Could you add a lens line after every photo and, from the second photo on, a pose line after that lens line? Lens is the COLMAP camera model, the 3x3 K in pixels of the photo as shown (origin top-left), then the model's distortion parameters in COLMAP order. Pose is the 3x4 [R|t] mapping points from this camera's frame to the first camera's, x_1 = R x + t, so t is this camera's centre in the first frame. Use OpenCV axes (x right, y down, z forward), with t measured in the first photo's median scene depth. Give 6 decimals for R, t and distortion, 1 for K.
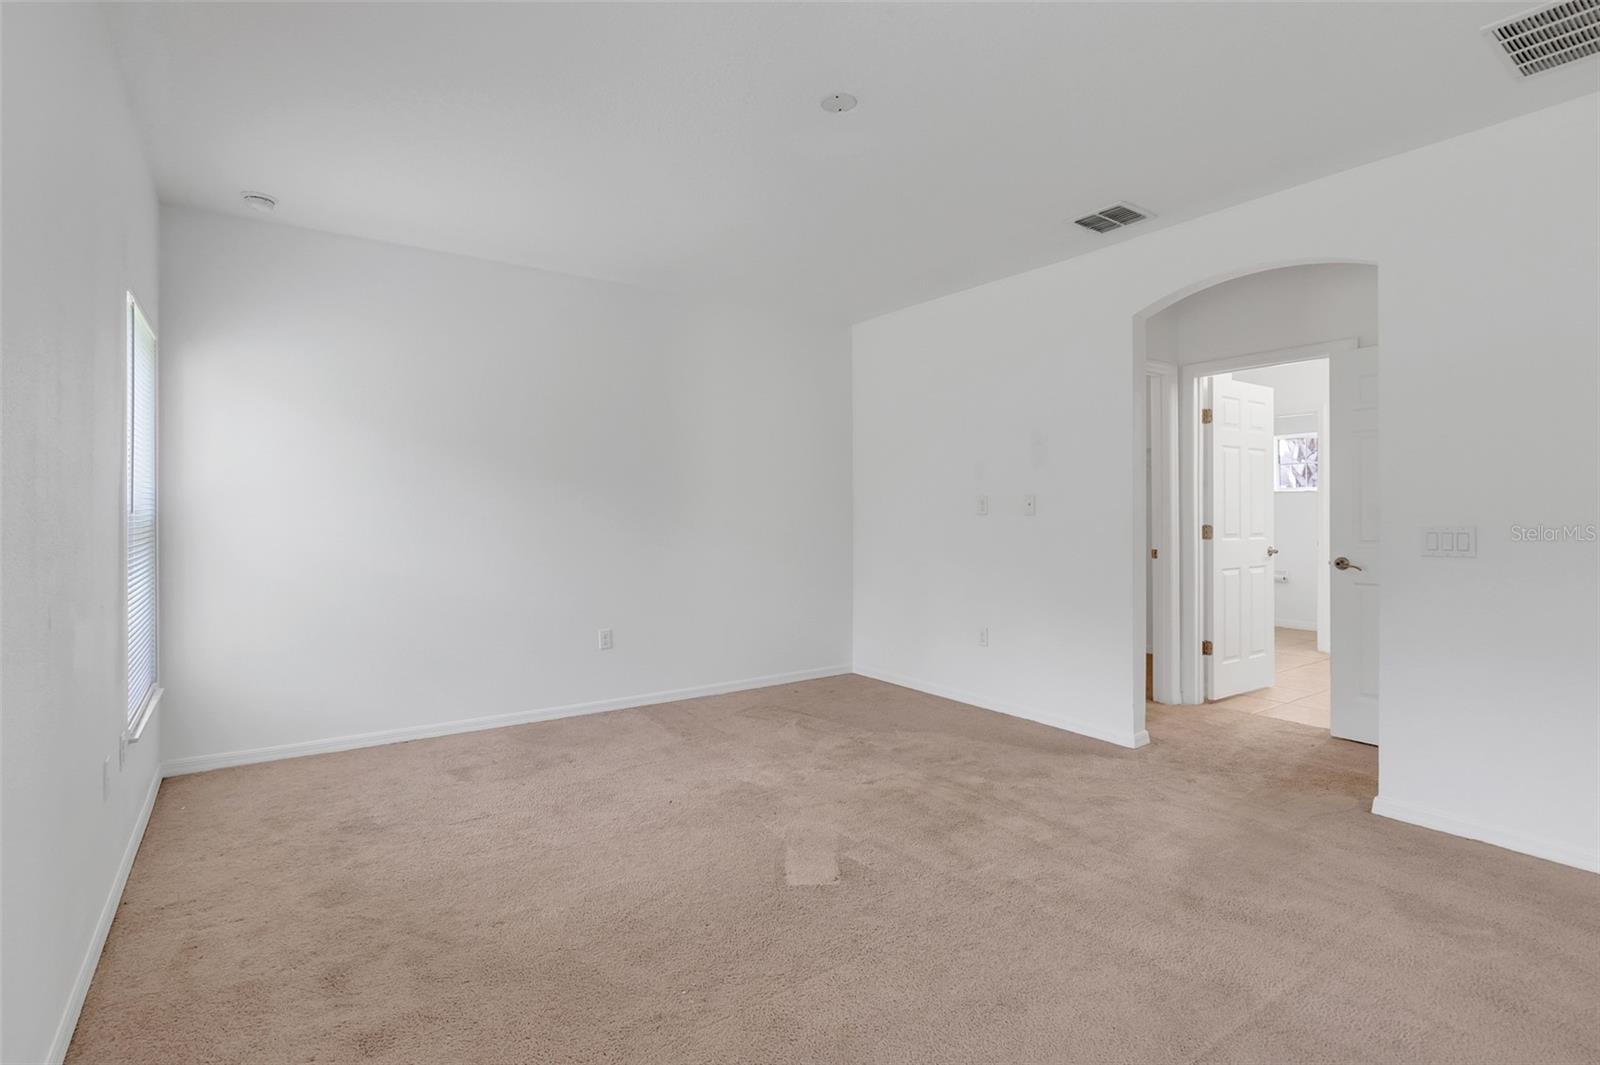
lens RADIAL K [[753.5, 0, 806.1], [0, 753.5, 522.5], [0, 0, 1]] dist [-0.001928, -0.000313]
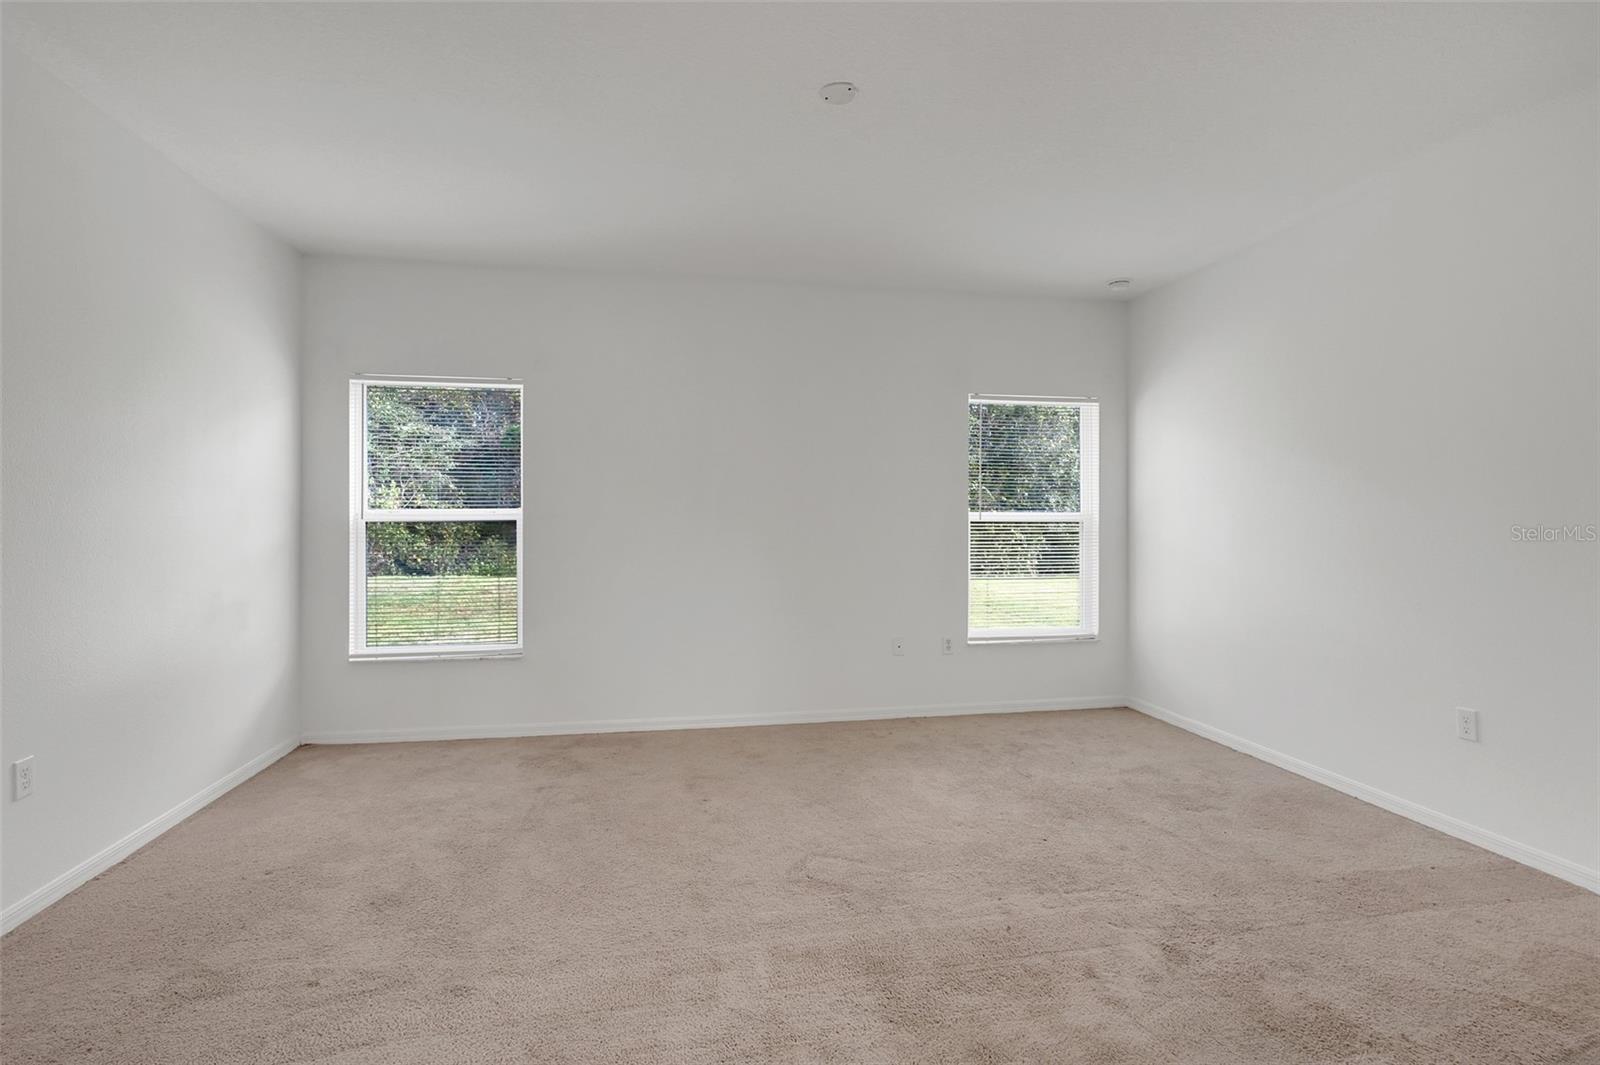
lens RADIAL K [[753.5, 0, 806.1], [0, 753.5, 522.5], [0, 0, 1]] dist [-0.001928, -0.000313]
pose [[-0.426674, -0.005584, -0.904388, 0.698477], [-0.004177, 0.999982, -0.004203, -0.008822], [0.904396, 0.001984, -0.426689, 1.016978]]
